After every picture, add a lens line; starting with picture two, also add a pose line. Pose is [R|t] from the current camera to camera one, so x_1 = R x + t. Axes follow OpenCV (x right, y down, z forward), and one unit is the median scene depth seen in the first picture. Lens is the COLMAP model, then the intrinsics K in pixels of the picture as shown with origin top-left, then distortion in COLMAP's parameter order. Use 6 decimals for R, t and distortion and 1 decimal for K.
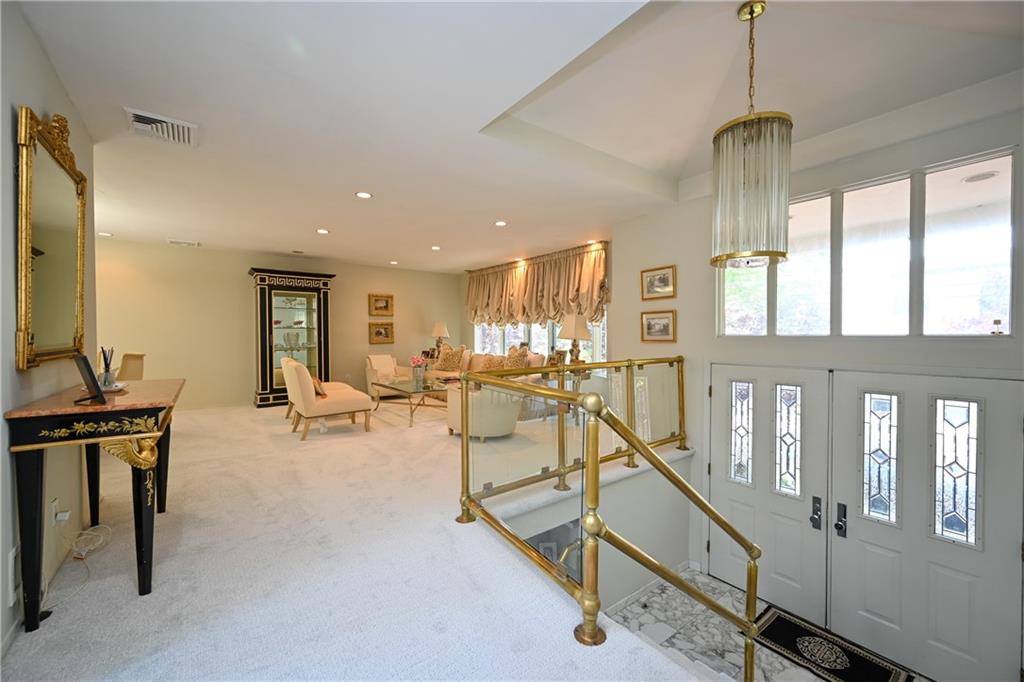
lens RADIAL K [[411.3, 0, 512.0], [0, 411.3, 341.0], [0, 0, 1]] dist [-0.000576, -0.000071]
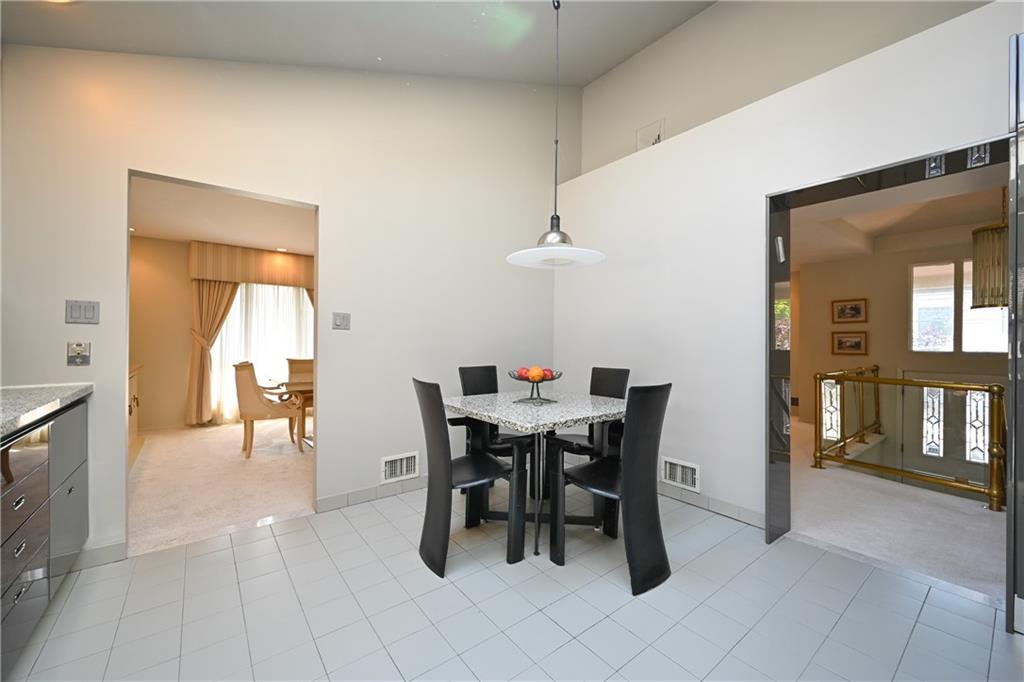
lens RADIAL K [[410.7, 0, 526.6], [0, 410.7, 340.9], [0, 0, 1]] dist [-0.000230, -0.000039]
pose [[0.999235, 0.015975, 0.035689, -0.485650], [-0.015385, 0.999741, -0.016763, -0.002752], [-0.035948, 0.016201, 0.999222, -0.195303]]
